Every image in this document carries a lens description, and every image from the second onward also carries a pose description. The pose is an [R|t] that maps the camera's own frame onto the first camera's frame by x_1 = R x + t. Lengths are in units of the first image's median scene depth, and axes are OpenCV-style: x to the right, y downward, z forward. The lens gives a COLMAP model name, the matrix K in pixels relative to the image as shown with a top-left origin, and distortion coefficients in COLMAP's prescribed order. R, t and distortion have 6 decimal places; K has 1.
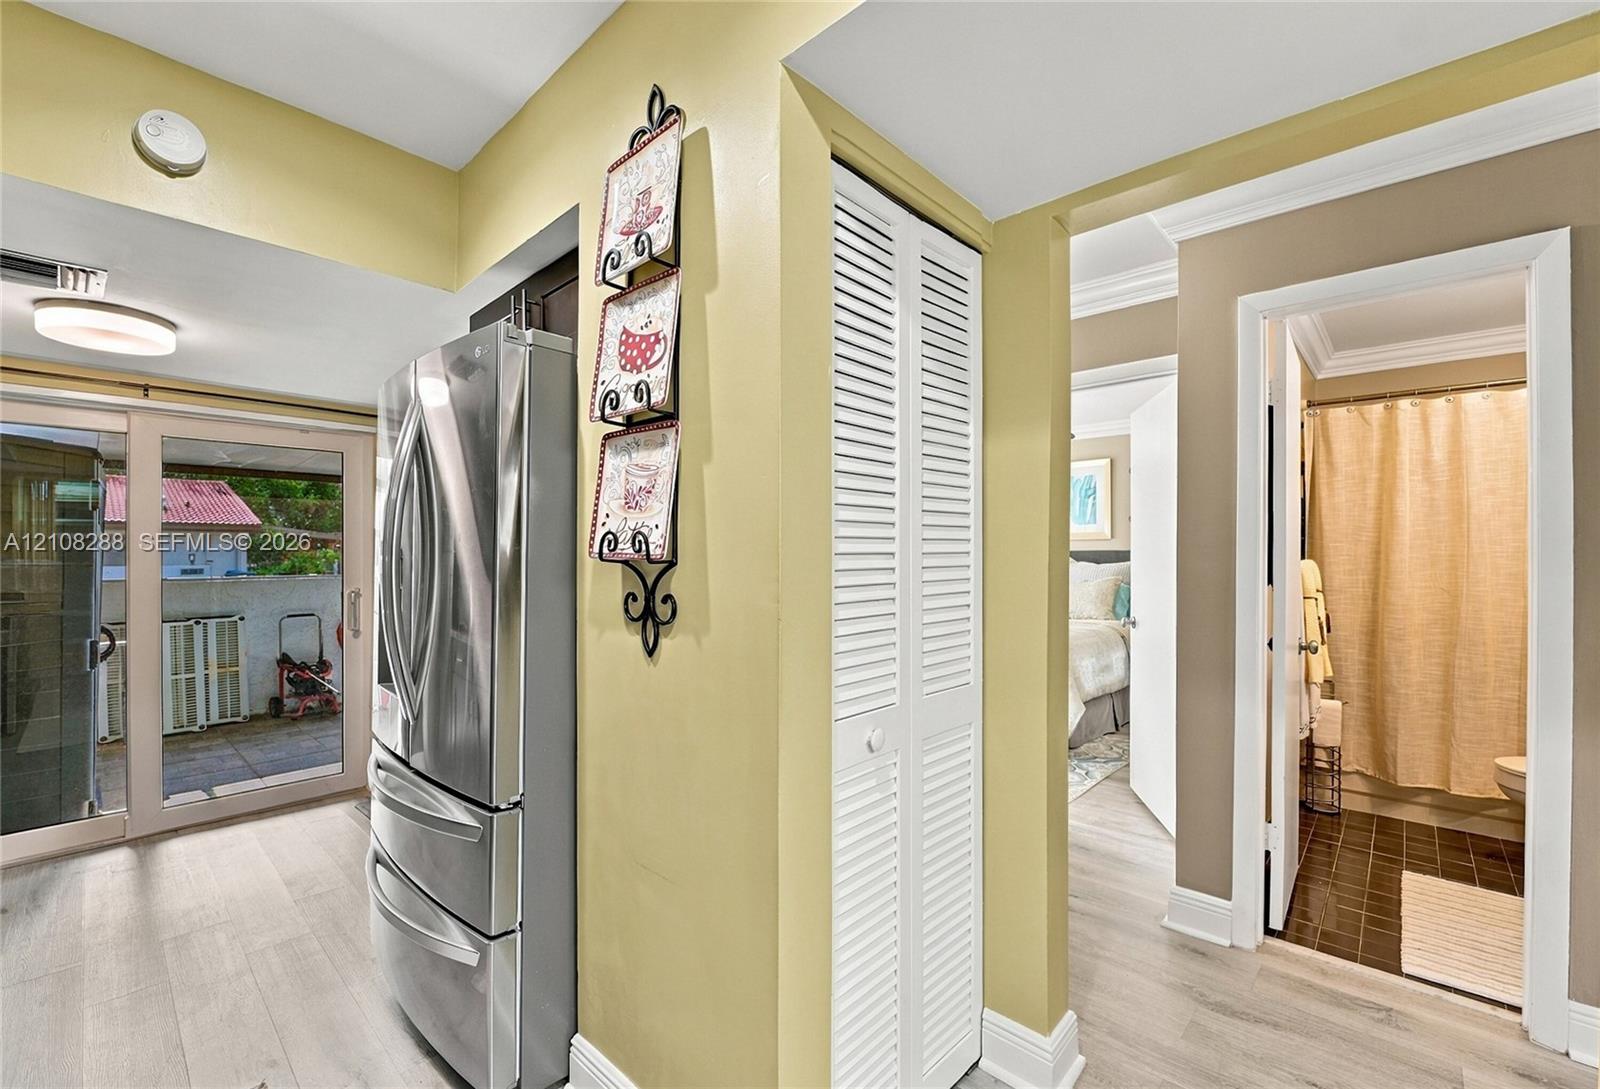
lens RADIAL K [[684.7, 0, 801.4], [0, 684.7, 562.0], [0, 0, 1]] dist [-0.012977, -0.000082]
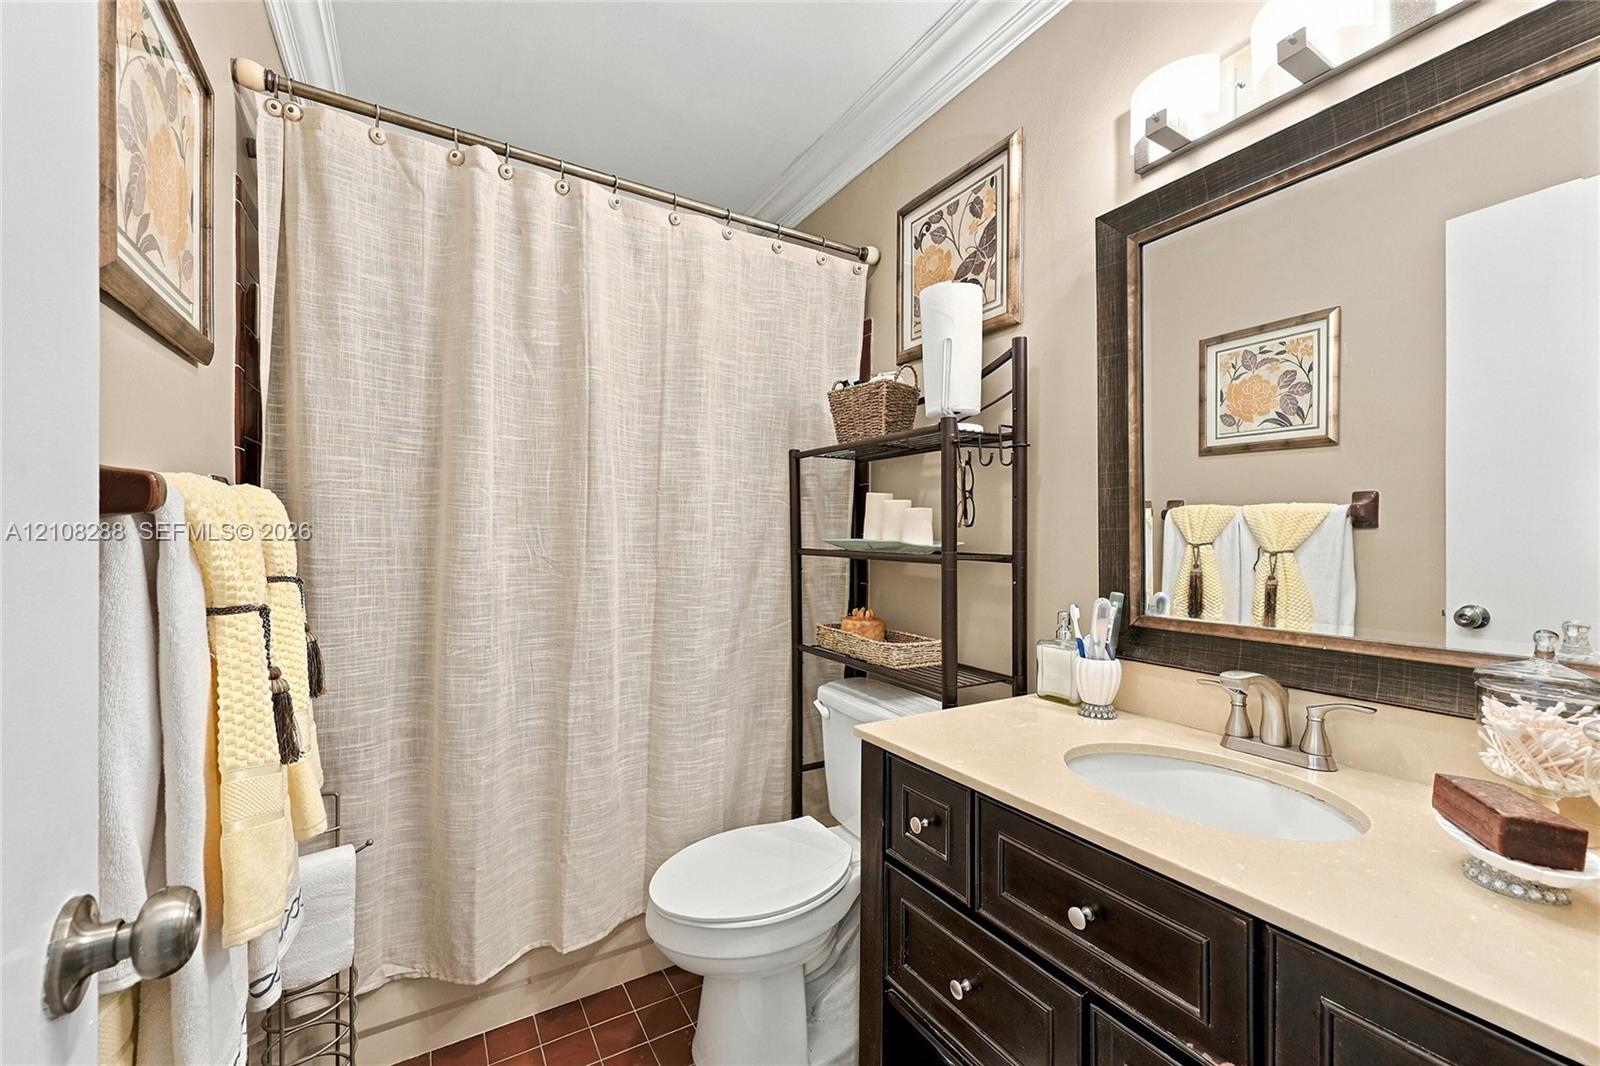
lens RADIAL K [[631.0, 0, 801.0], [0, 631.0, 542.6], [0, 0, 1]] dist [-0.000798, -0.000003]
pose [[0.283108, -0.004578, 0.959077, 0.531382], [-0.000959, 0.999987, 0.005056, 0.023962], [-0.959088, -0.002351, 0.283100, 0.664868]]
